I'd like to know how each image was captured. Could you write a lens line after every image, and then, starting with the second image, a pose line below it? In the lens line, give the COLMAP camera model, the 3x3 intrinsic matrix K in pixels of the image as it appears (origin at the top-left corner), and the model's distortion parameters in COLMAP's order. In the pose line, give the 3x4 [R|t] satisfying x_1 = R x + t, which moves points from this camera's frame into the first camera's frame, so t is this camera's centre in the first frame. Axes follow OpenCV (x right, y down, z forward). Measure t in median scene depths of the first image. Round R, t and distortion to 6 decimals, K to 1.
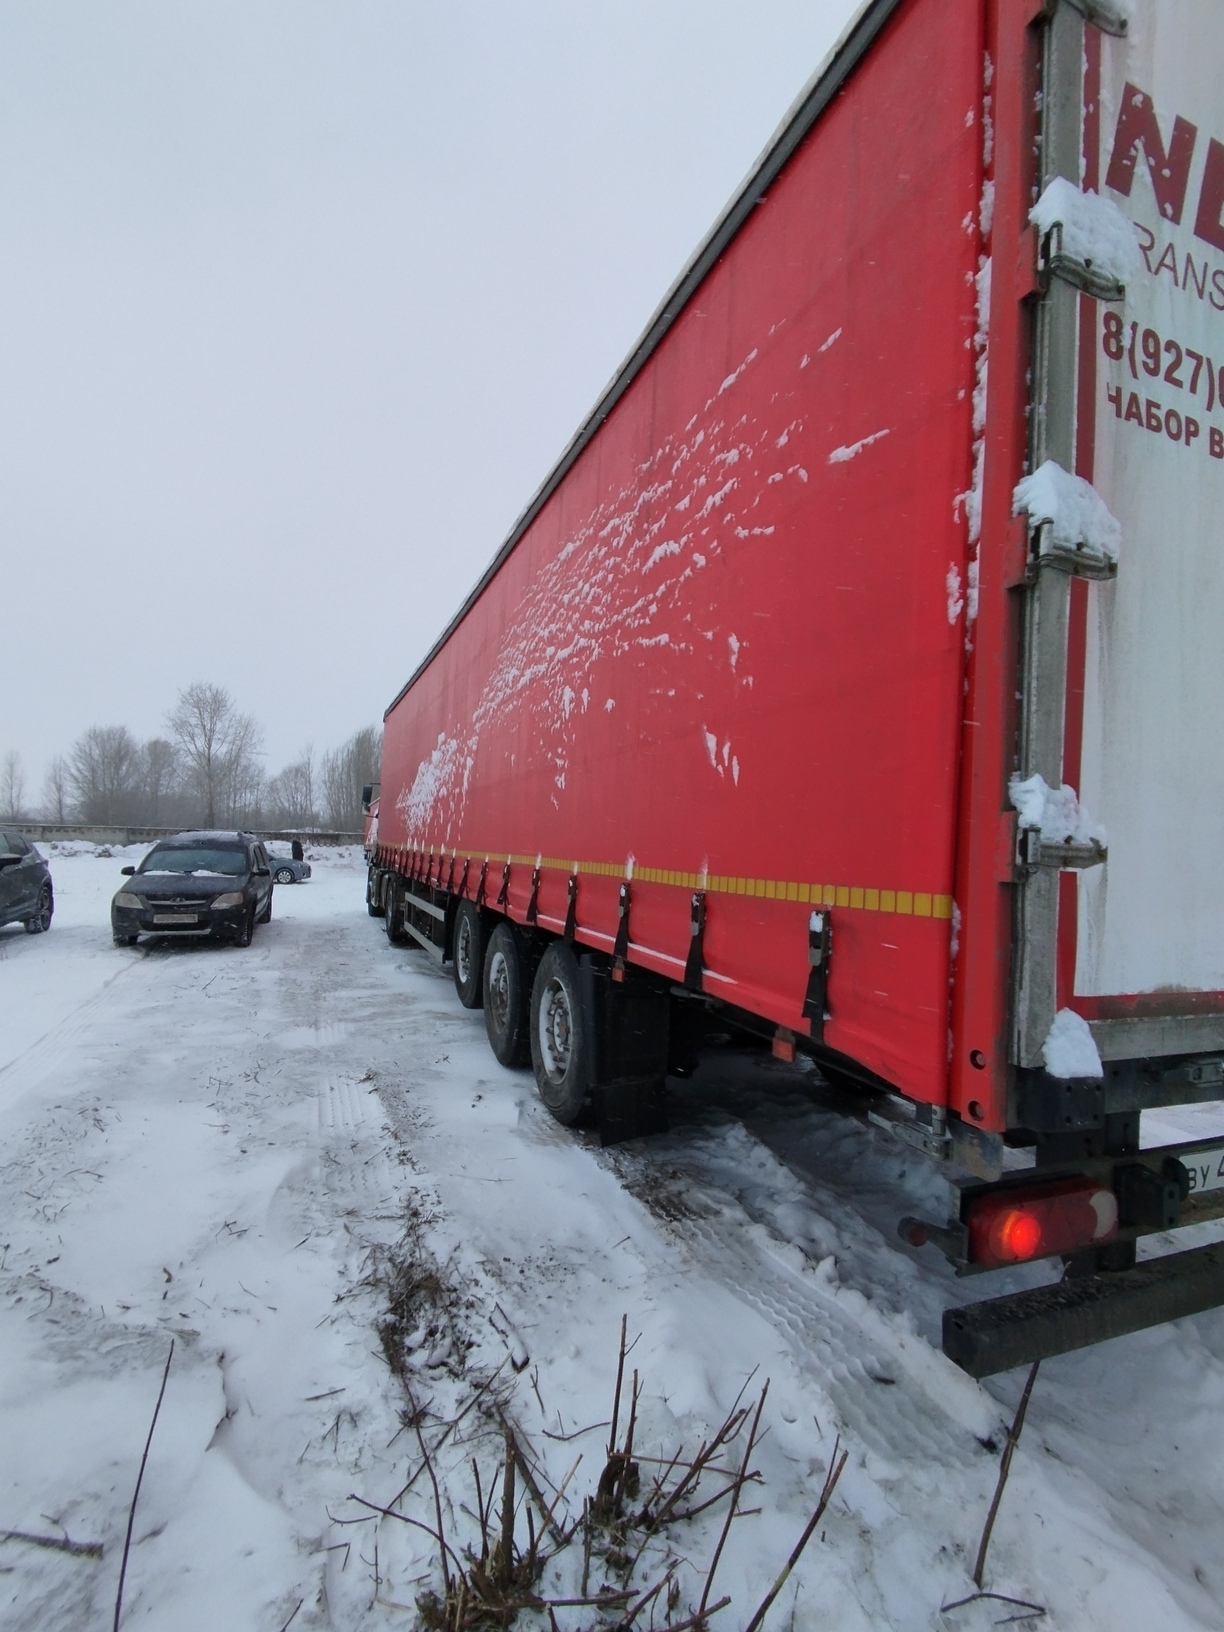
lens RADIAL K [[747.0, 0, 612.3], [0, 747.0, 823.3], [0, 0, 1]] dist [0.002468, -0.003972]
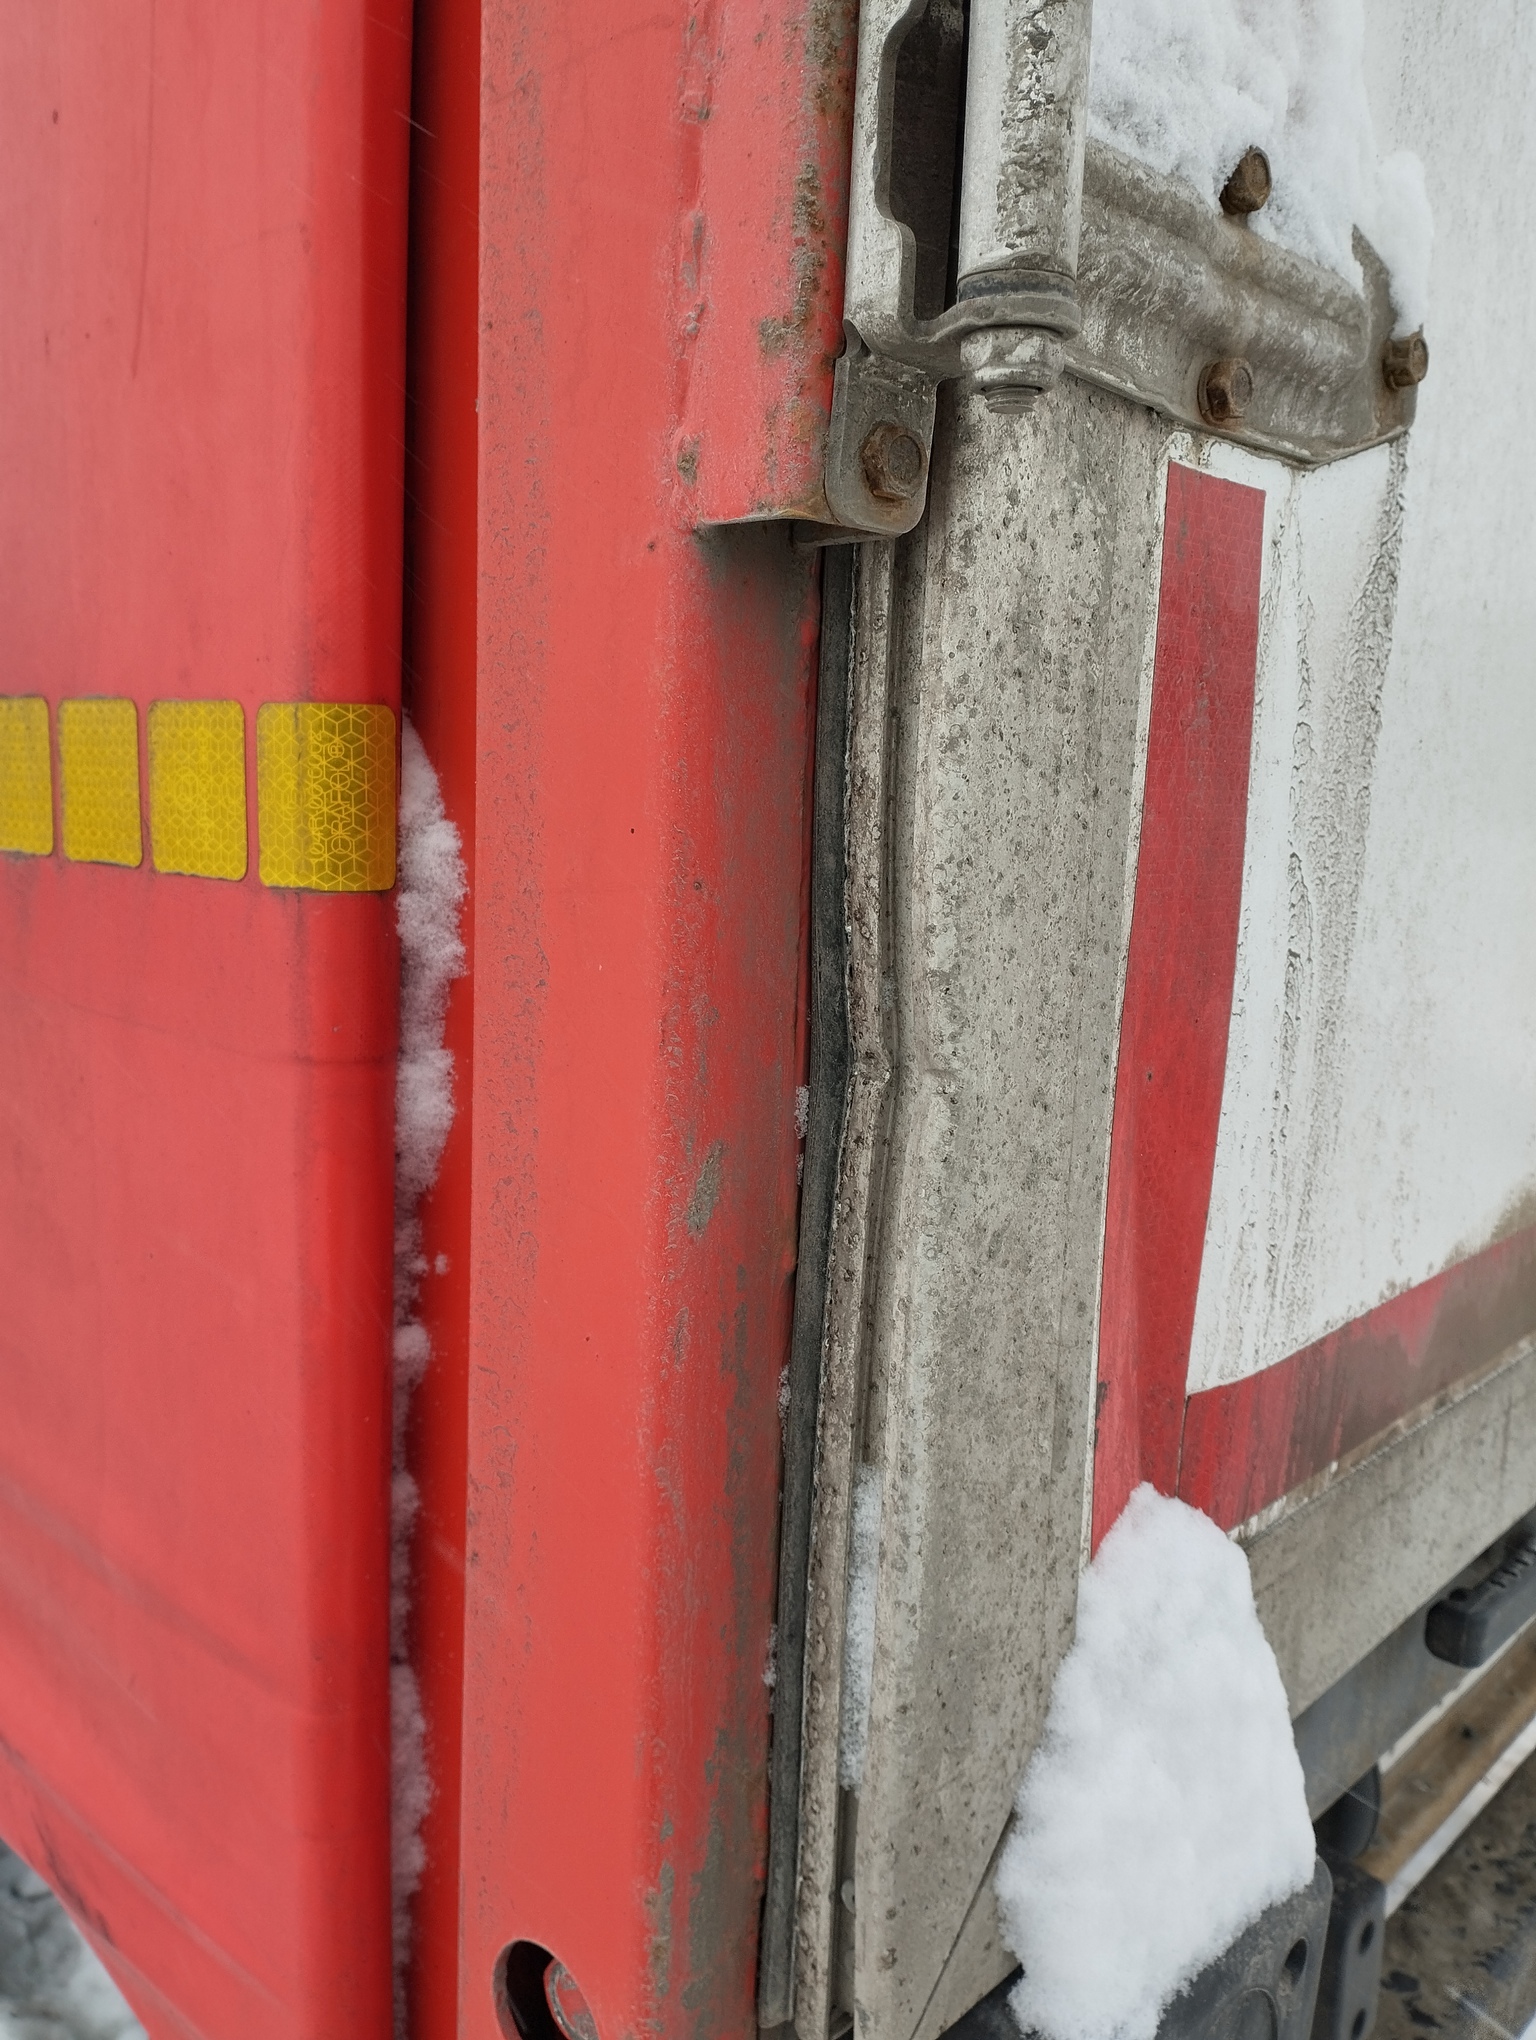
lens RADIAL K [[1660.0, 0, 768.0], [0, 1660.0, 1020.0], [0, 0, 1]] dist [0.024927, -0.004496]
pose [[0.898795, -0.084894, 0.430070, 0.307798], [-0.009900, 0.976888, 0.213524, 0.069866], [-0.438257, -0.196172, 0.877182, 0.571010]]
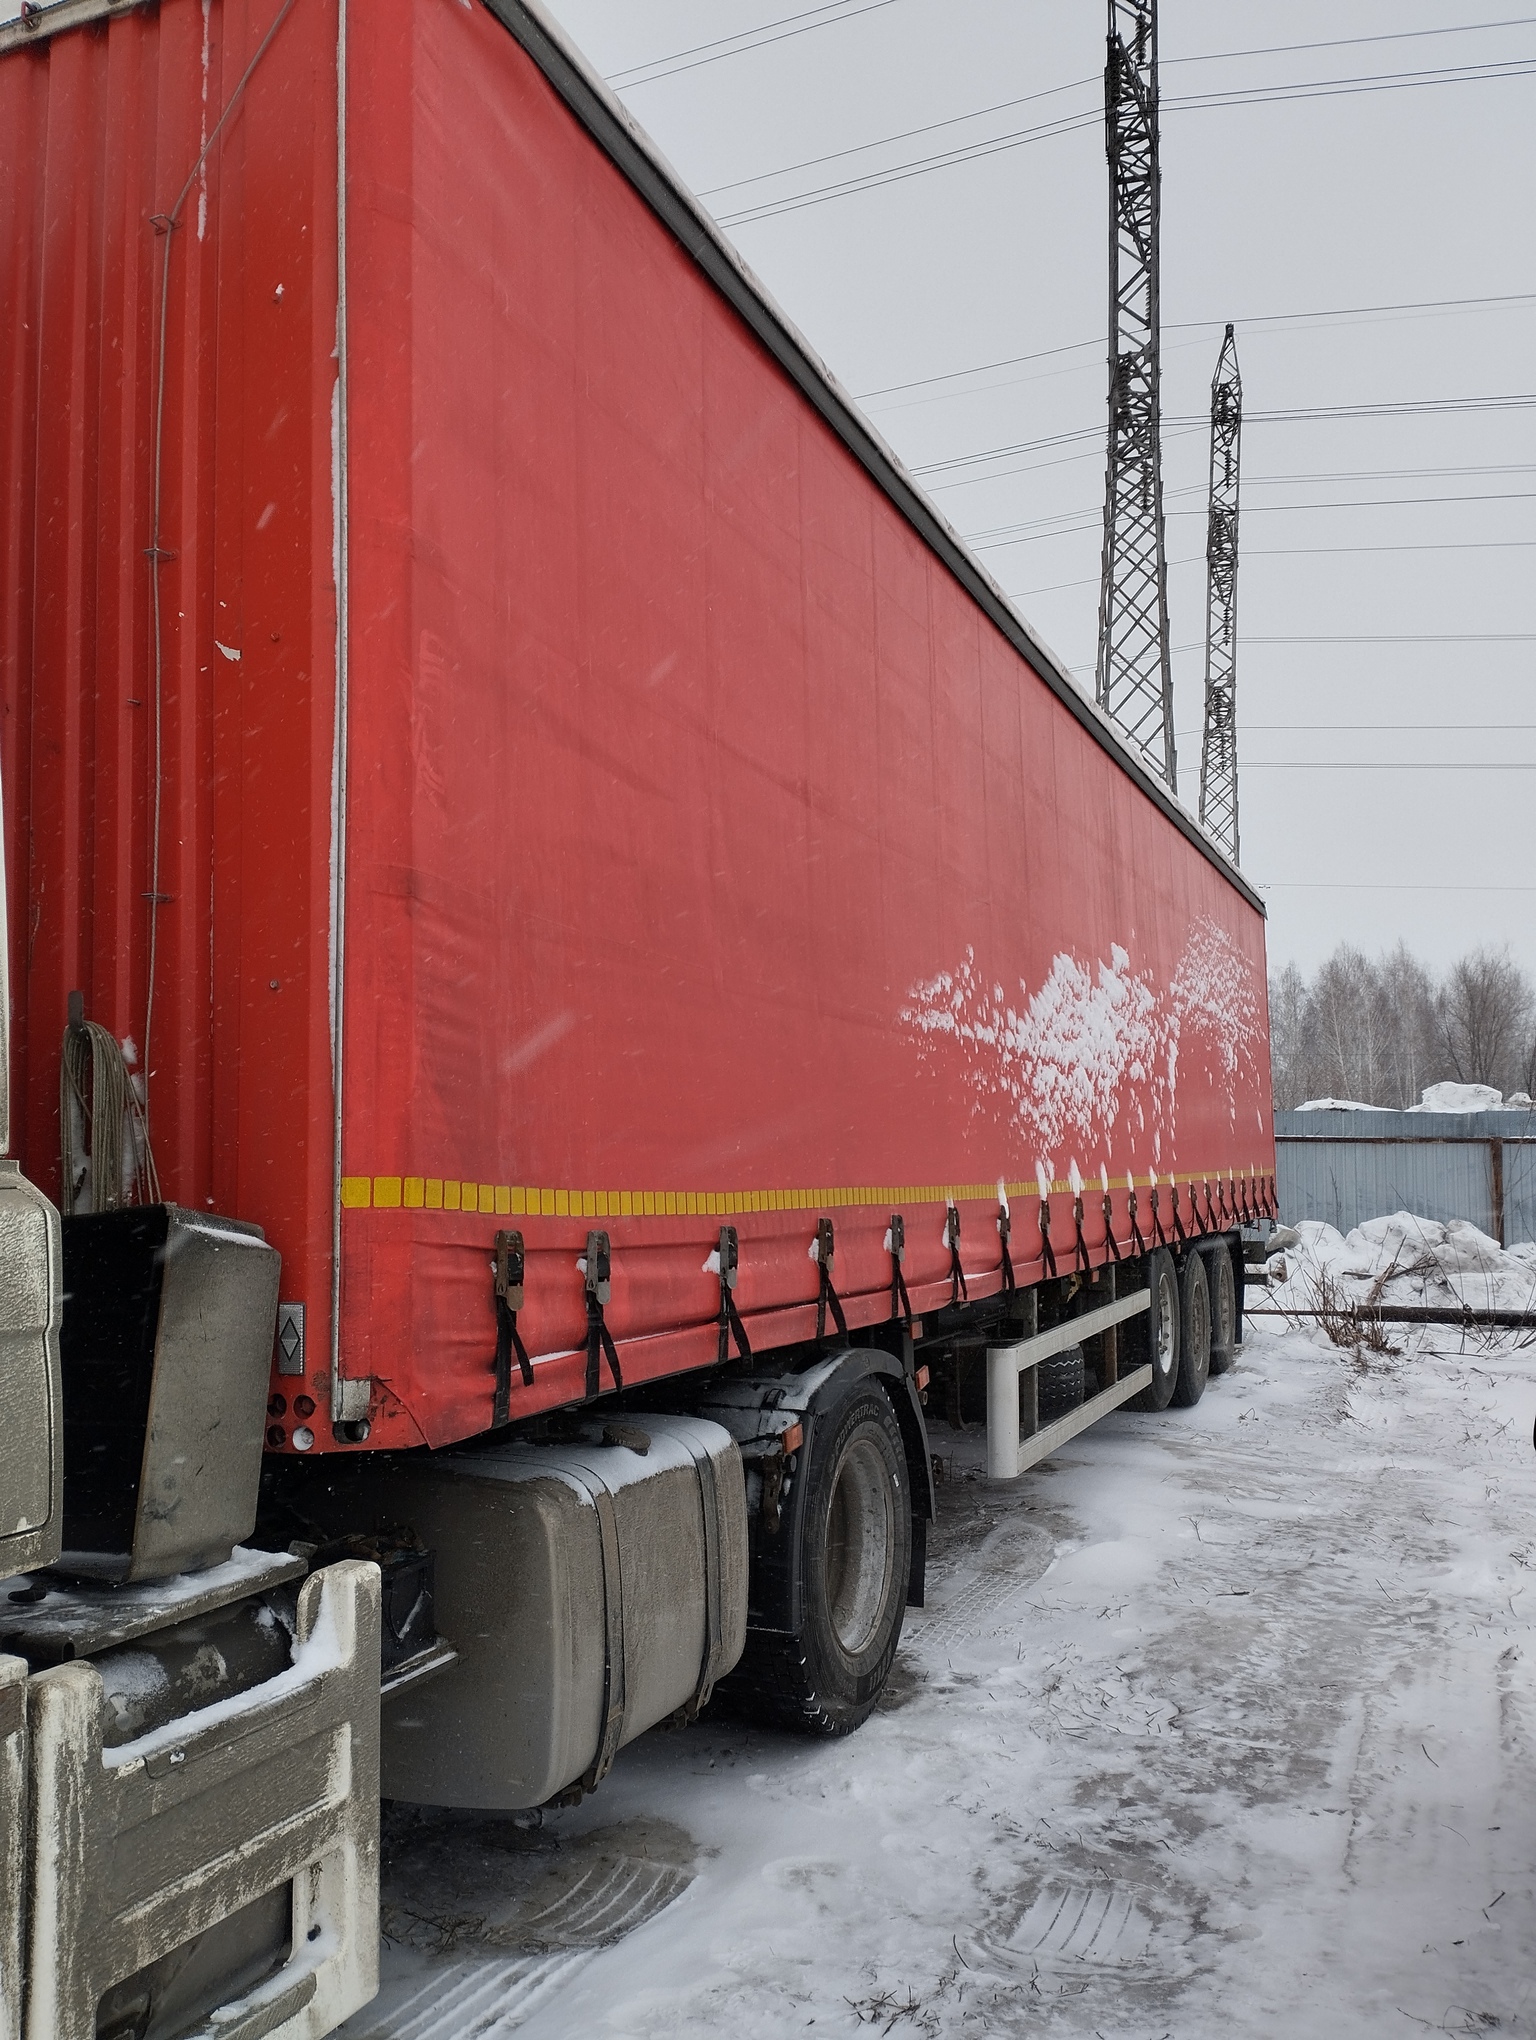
lens RADIAL K [[1660.0, 0, 768.0], [0, 1660.0, 1020.0], [0, 0, 1]] dist [0.024927, -0.004496]
pose [[-0.702856, 0.040934, 0.710154, -3.439059], [-0.027876, 0.995991, -0.084999, 0.117149], [-0.710786, -0.079538, -0.698897, 7.838857]]
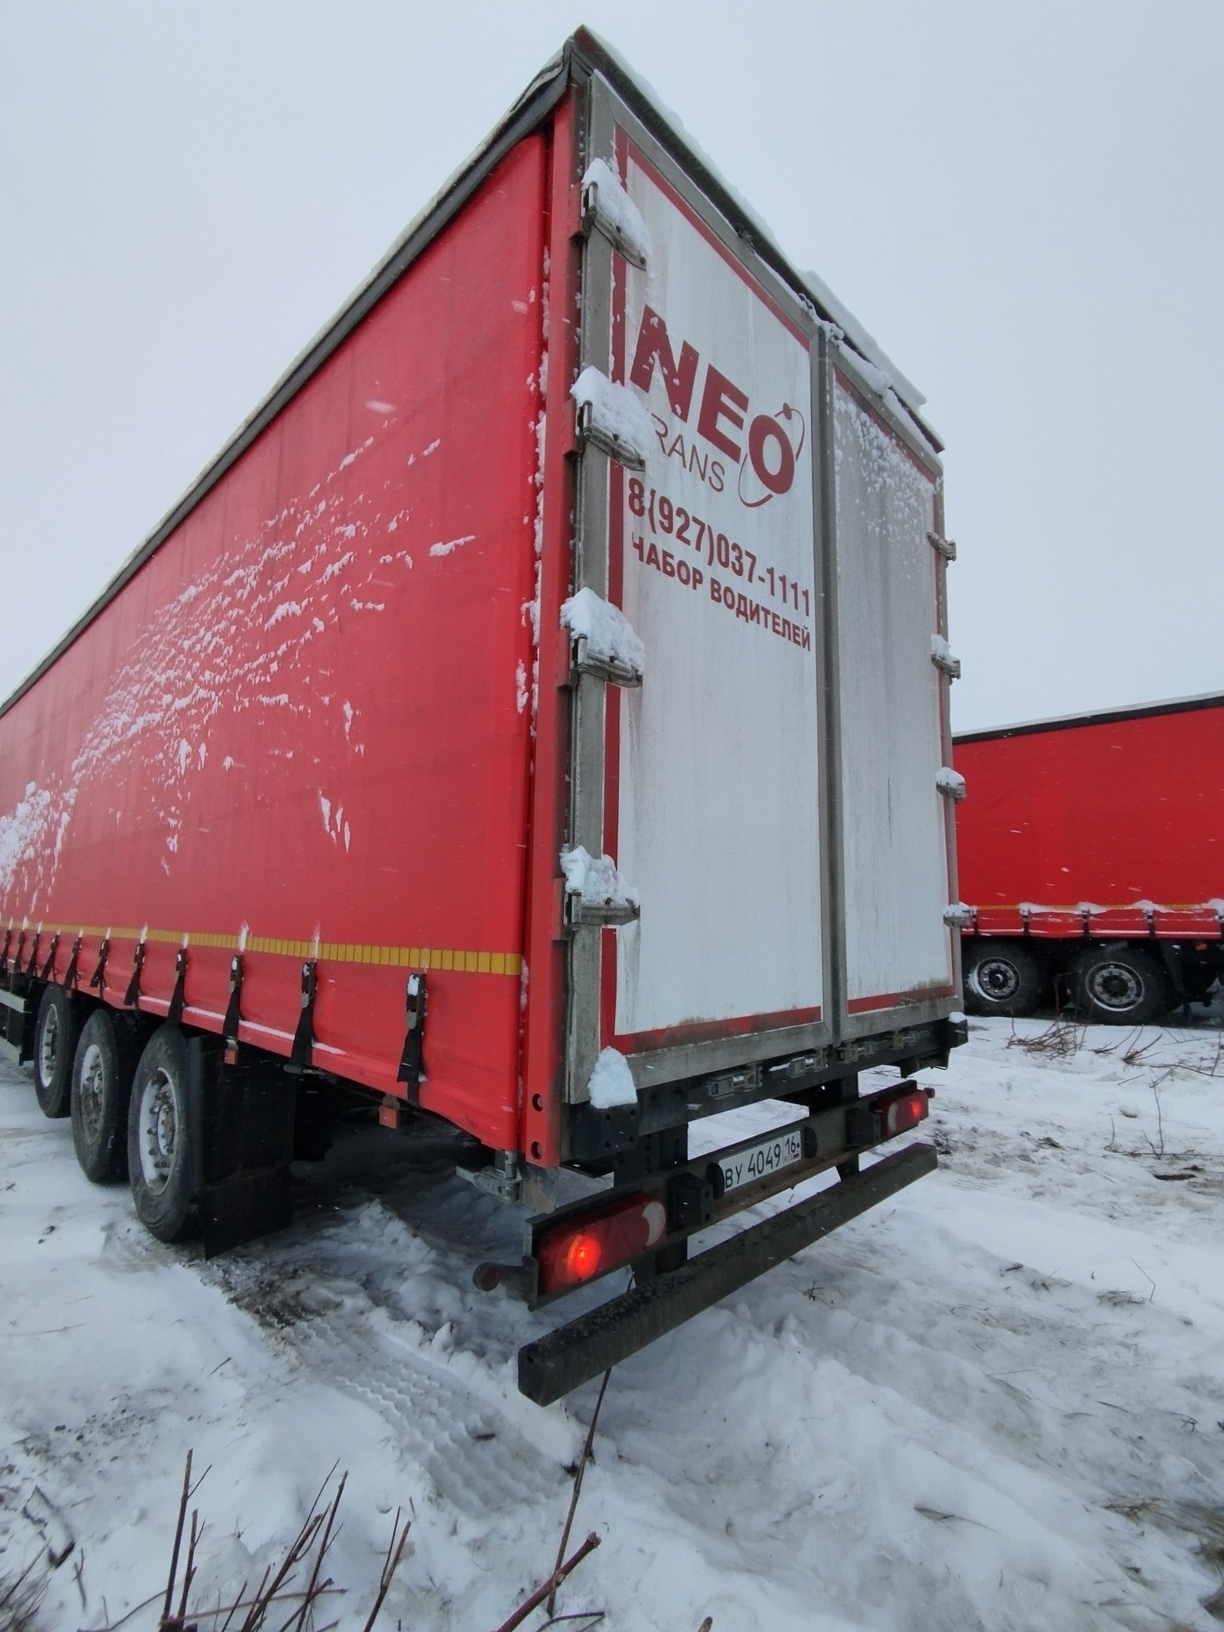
lens RADIAL K [[748.4, 0, 610.6], [0, 748.4, 820.3], [0, 0, 1]] dist [0.001825, -0.001257]
pose [[0.914221, 0.014761, 0.404946, 0.097310], [0.018227, 0.996827, -0.077486, -0.009987], [-0.404805, 0.078221, 0.911051, -0.067514]]
